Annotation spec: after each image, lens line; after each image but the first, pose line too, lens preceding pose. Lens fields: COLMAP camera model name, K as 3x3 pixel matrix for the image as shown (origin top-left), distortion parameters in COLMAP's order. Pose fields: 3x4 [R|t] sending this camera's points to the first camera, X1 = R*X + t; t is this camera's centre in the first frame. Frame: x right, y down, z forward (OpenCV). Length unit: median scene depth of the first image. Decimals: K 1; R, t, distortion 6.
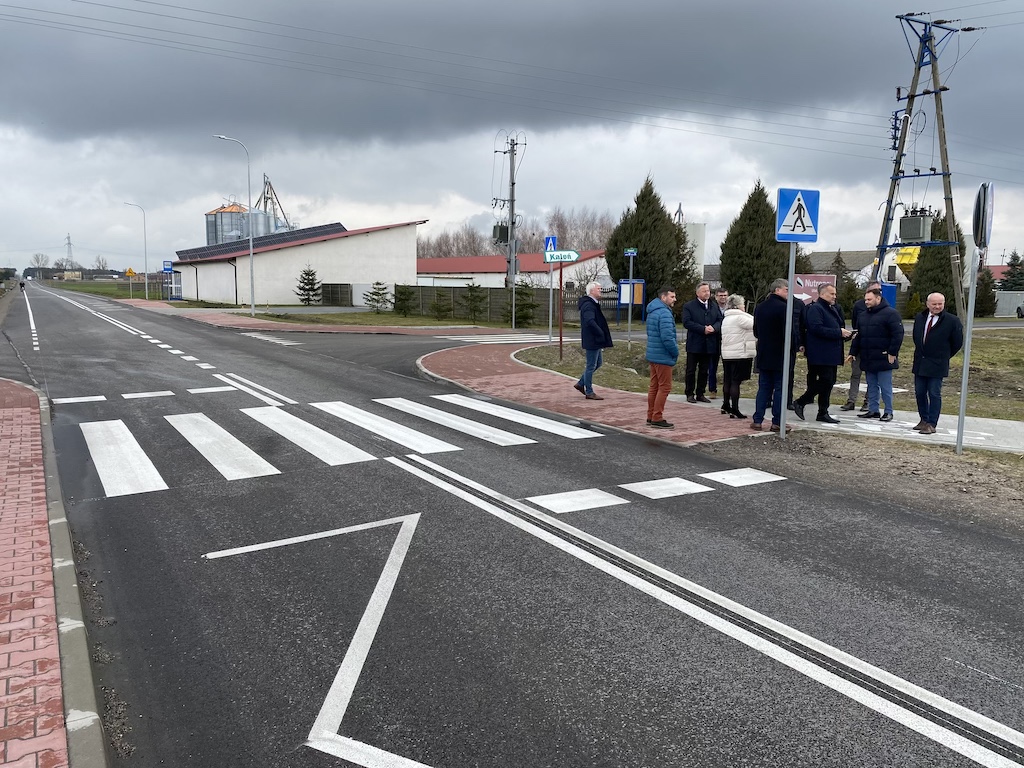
lens RADIAL K [[765.3, 0, 514.8], [0, 765.3, 383.4], [0, 0, 1]] dist [0.028038, -0.034723]
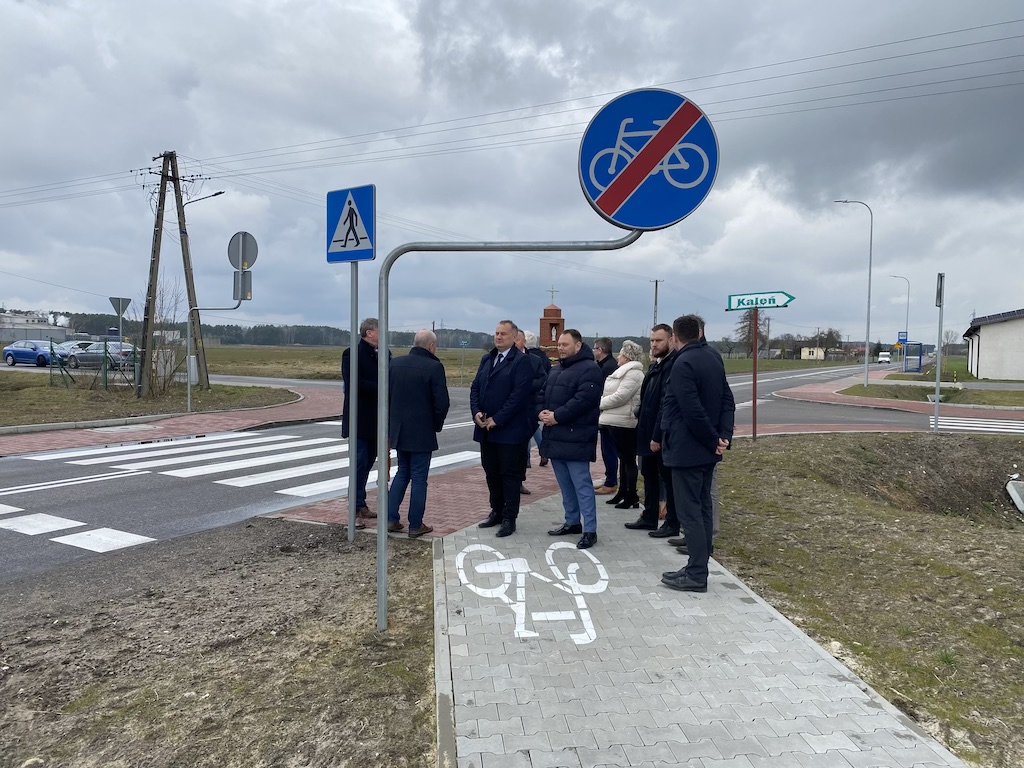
lens RADIAL K [[765.3, 0, 525.2], [0, 765.3, 381.1], [0, 0, 1]] dist [0.028038, -0.034723]
pose [[0.485960, 0.032671, -0.873370, 0.160813], [-0.120606, 0.992247, -0.029990, -0.010672], [0.865620, 0.119908, 0.486133, 0.120688]]
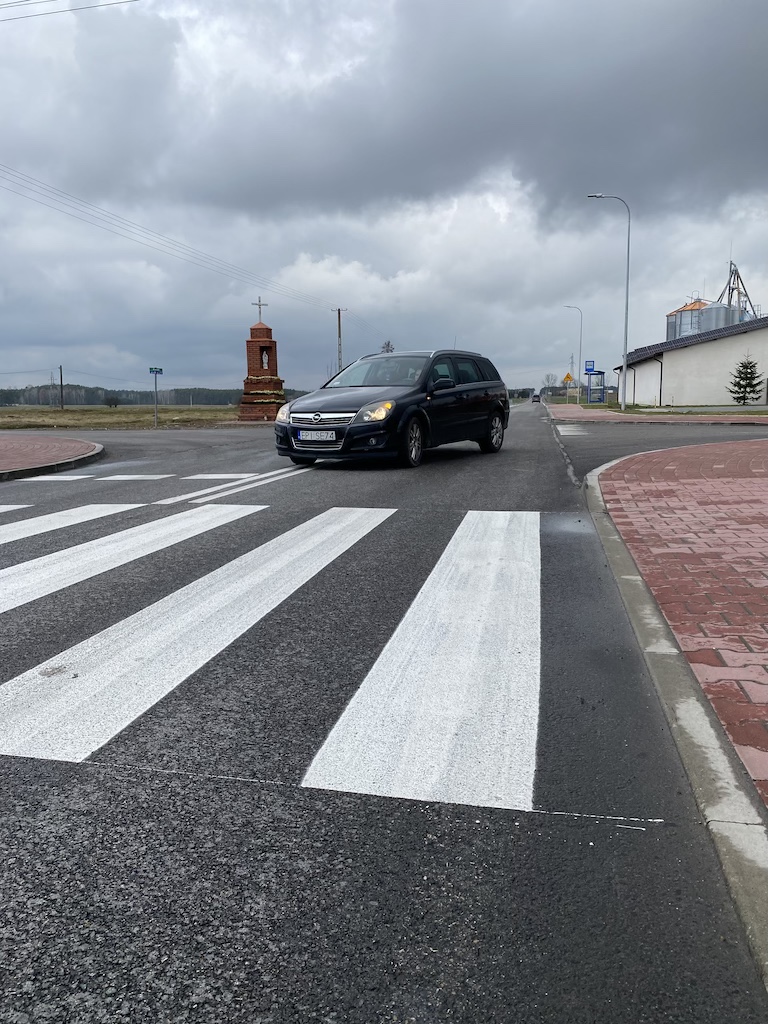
lens RADIAL K [[765.3, 0, 377.0], [0, 765.3, 519.2], [0, 0, 1]] dist [0.028038, -0.034723]
pose [[0.715862, 0.082033, -0.693406, 0.031904], [-0.062096, 0.996619, 0.053797, 0.000537], [0.695475, 0.004547, 0.718536, 0.133894]]
